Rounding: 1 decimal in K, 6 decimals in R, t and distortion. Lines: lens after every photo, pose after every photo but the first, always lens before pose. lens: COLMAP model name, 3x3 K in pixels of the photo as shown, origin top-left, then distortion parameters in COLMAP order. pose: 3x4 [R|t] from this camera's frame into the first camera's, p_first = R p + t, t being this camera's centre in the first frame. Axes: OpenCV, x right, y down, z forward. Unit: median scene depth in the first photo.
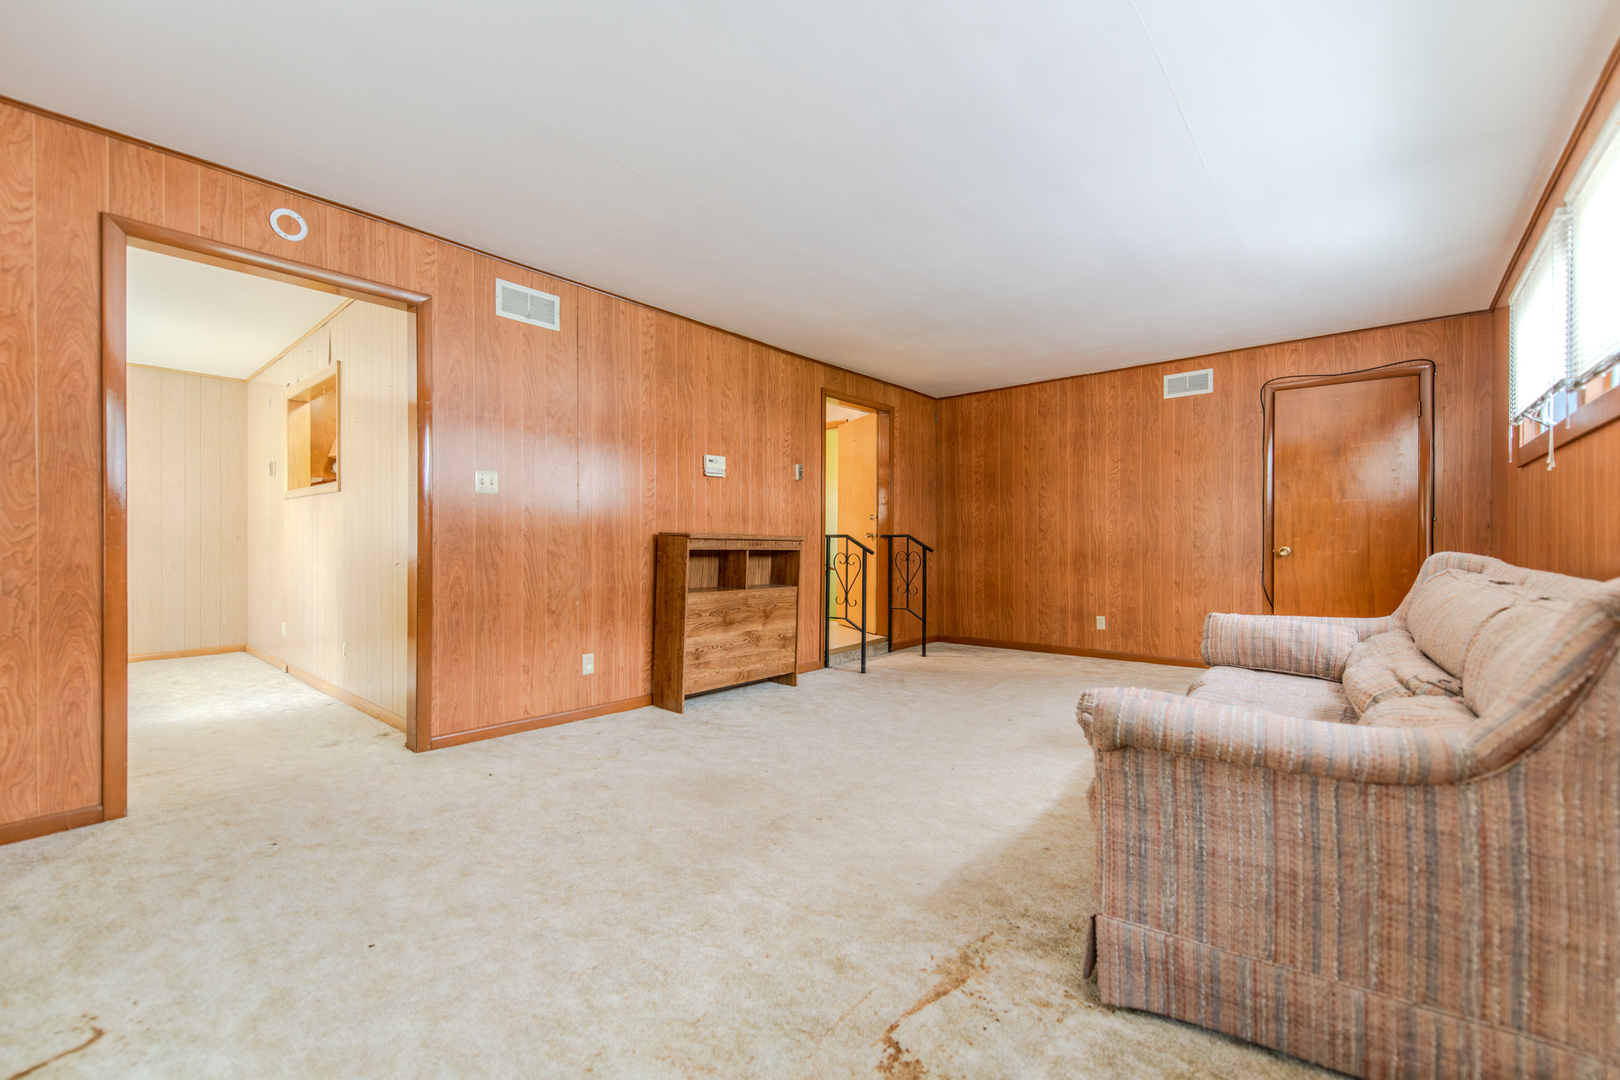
lens RADIAL K [[667.3, 0, 796.1], [0, 667.3, 541.6], [0, 0, 1]] dist [0.011004, -0.000156]
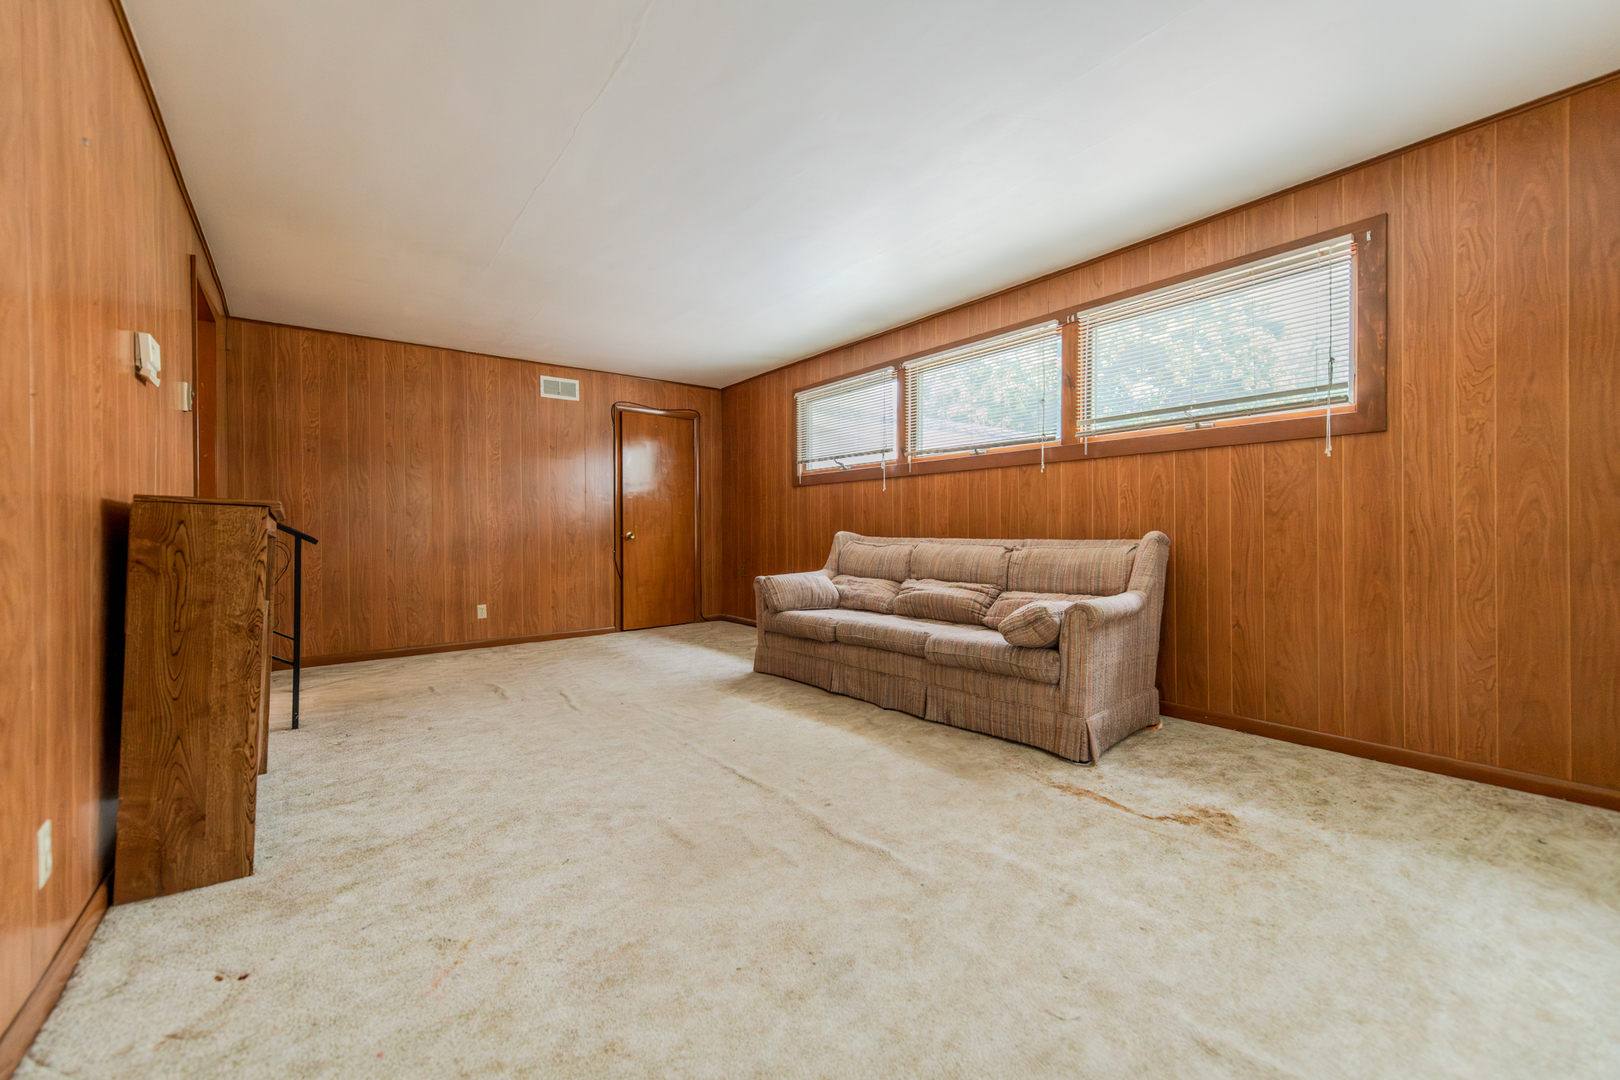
lens RADIAL K [[648.2, 0, 798.8], [0, 648.2, 534.3], [0, 0, 1]] dist [0.012907, -0.000448]
pose [[0.218600, -0.003357, 0.975809, -0.414638], [0.004130, 0.999988, 0.002515, 0.009712], [-0.975806, 0.003480, 0.218611, 0.388479]]
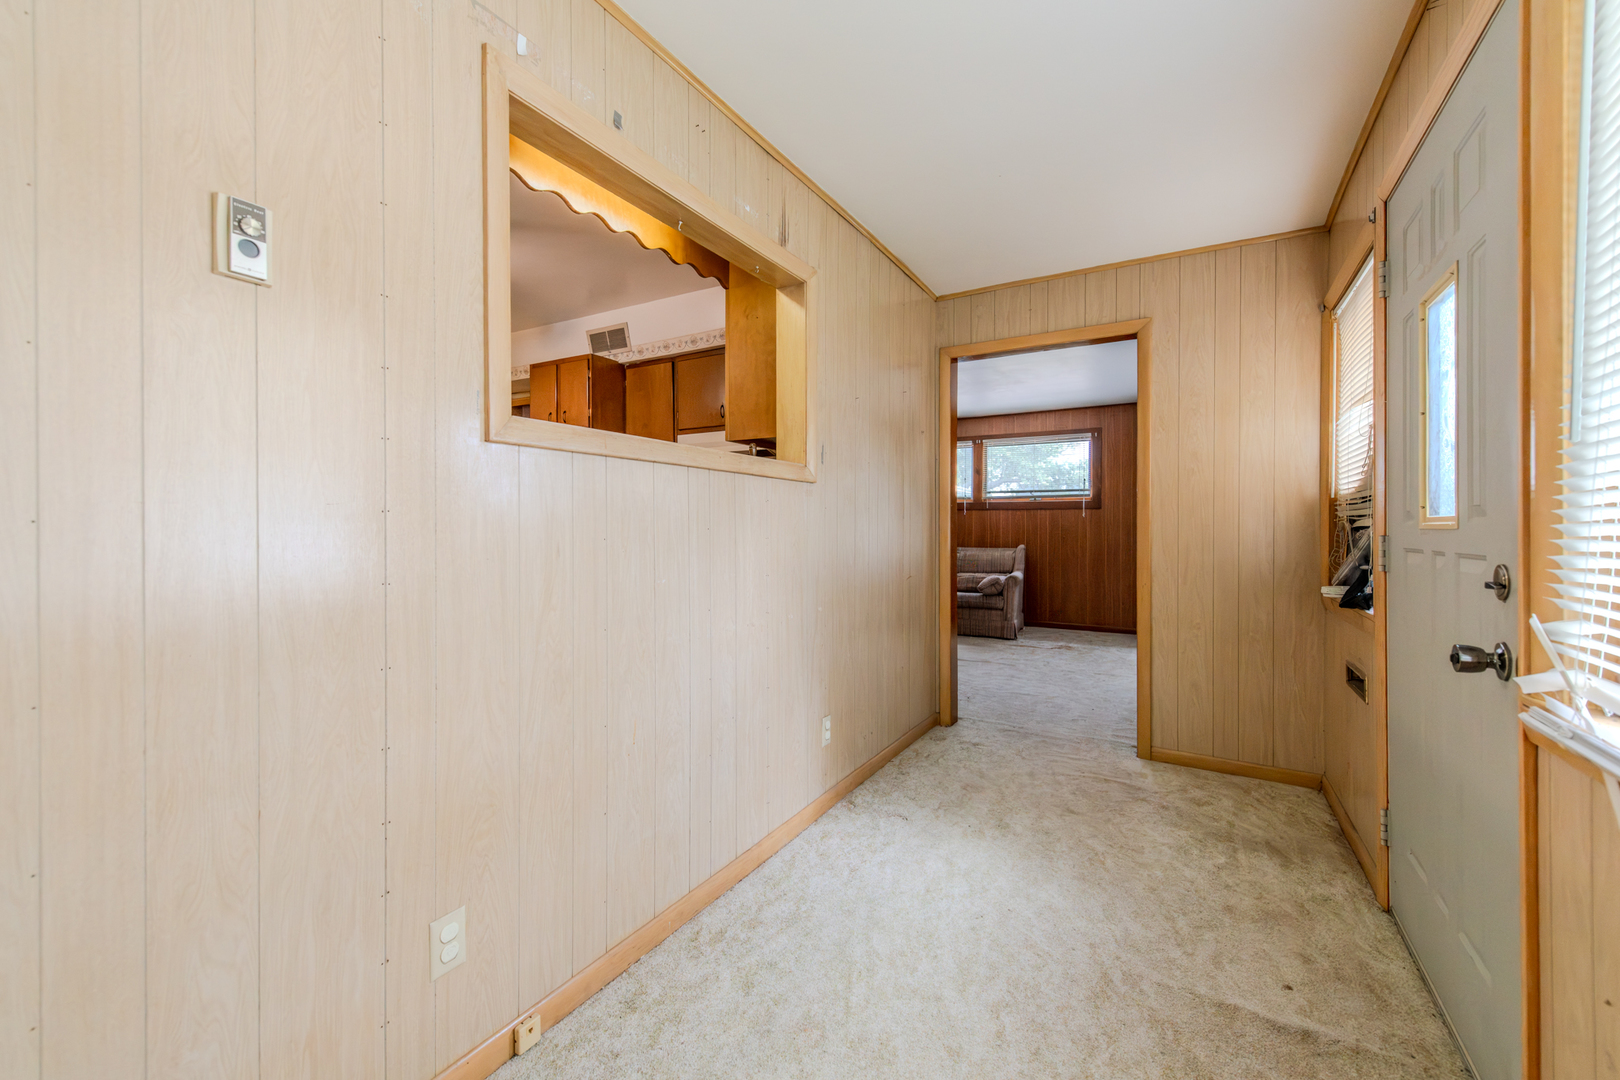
lens RADIAL K [[667.3, 0, 808.0], [0, 667.3, 529.5], [0, 0, 1]] dist [0.011004, -0.000156]
pose [[-0.200758, -0.010161, 0.979588, -1.085440], [0.000464, 0.999945, 0.010468, -0.039525], [-0.979641, 0.002556, -0.200742, 0.953193]]
